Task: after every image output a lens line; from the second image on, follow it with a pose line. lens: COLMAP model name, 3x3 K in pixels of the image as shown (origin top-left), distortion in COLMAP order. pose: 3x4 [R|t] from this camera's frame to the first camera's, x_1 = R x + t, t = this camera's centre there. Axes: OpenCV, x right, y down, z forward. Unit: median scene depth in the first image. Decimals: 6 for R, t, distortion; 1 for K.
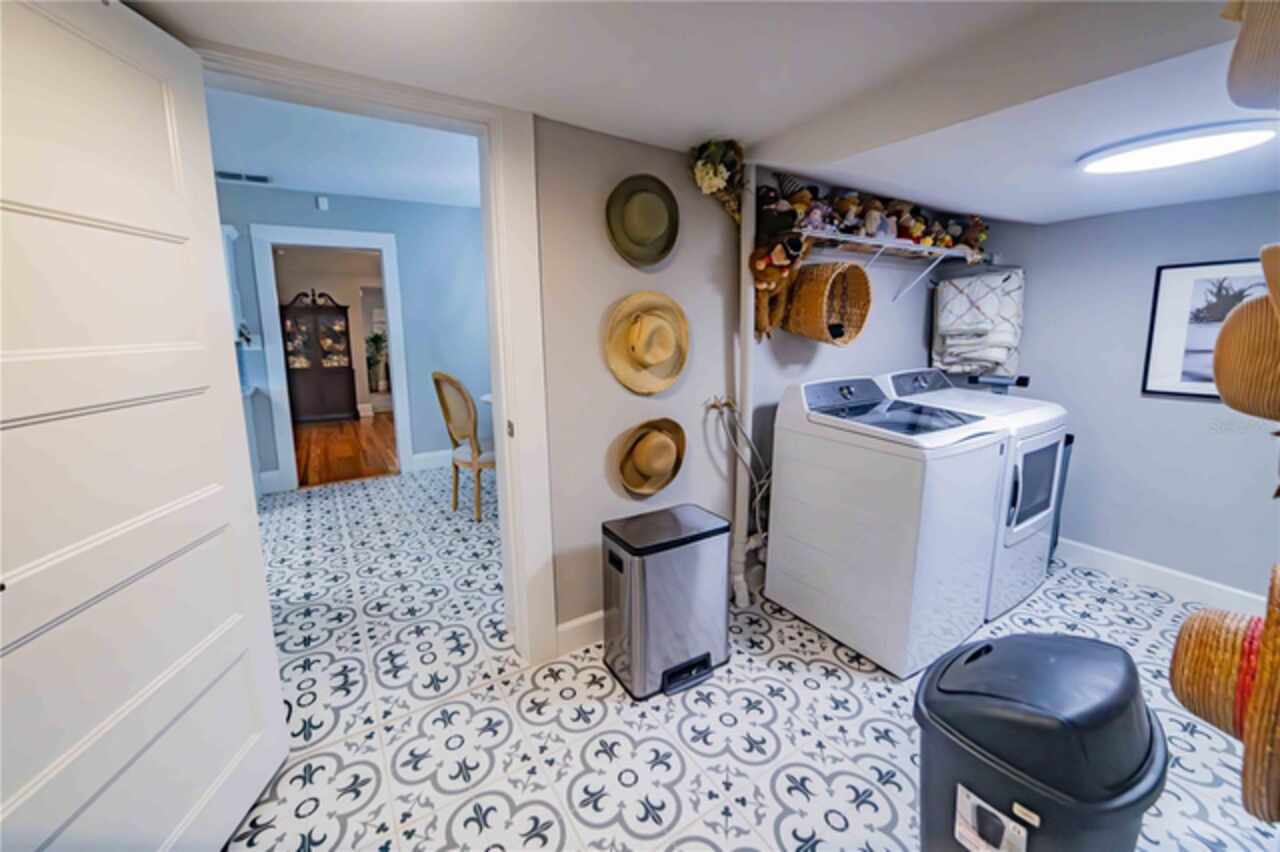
lens RADIAL K [[502.5, 0, 625.1], [0, 502.5, 409.2], [0, 0, 1]] dist [0.008272, 0.000188]
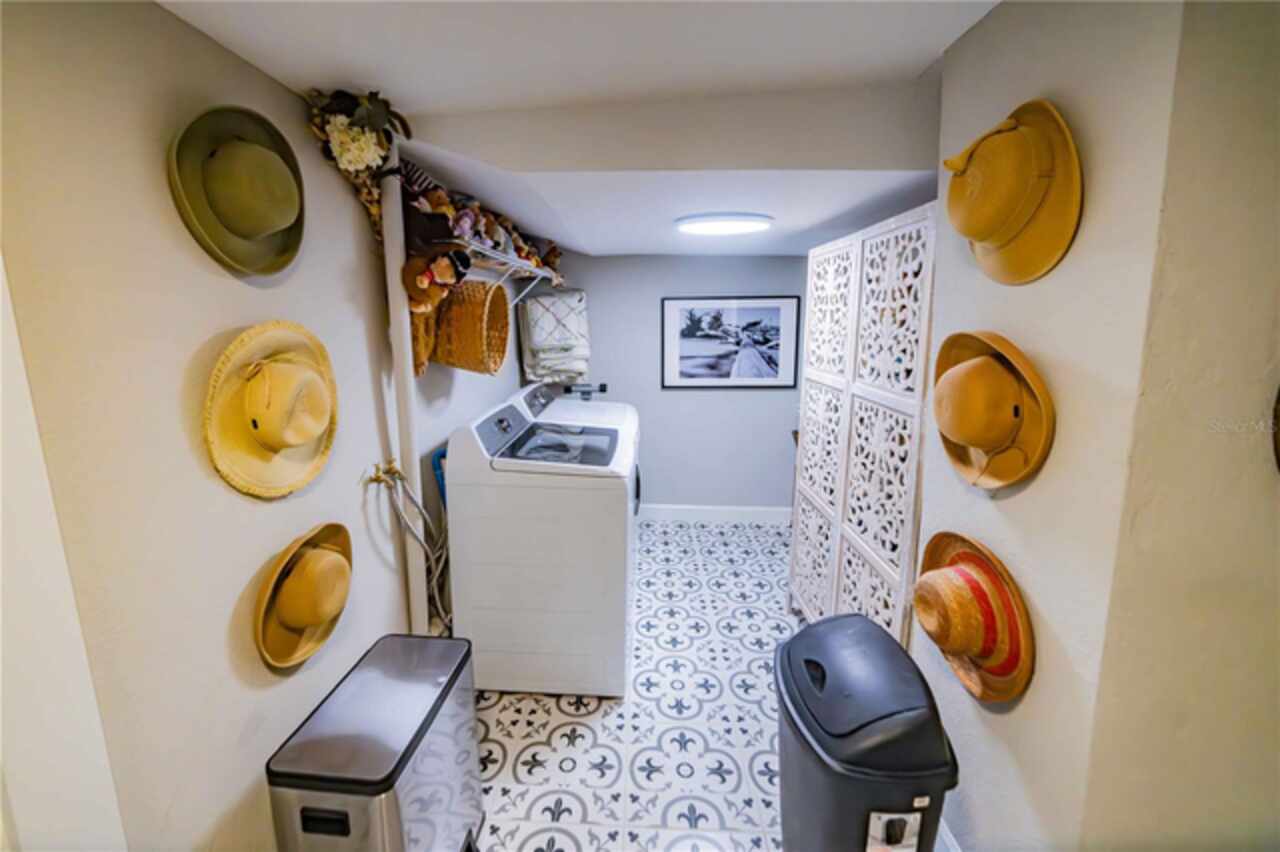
lens RADIAL K [[502.5, 0, 625.1], [0, 502.5, 409.2], [0, 0, 1]] dist [0.008272, 0.000188]
pose [[0.582264, -0.142599, 0.800396, -0.161038], [0.129871, 0.988169, 0.081576, -0.110935], [-0.802560, 0.056450, 0.593895, 0.297459]]
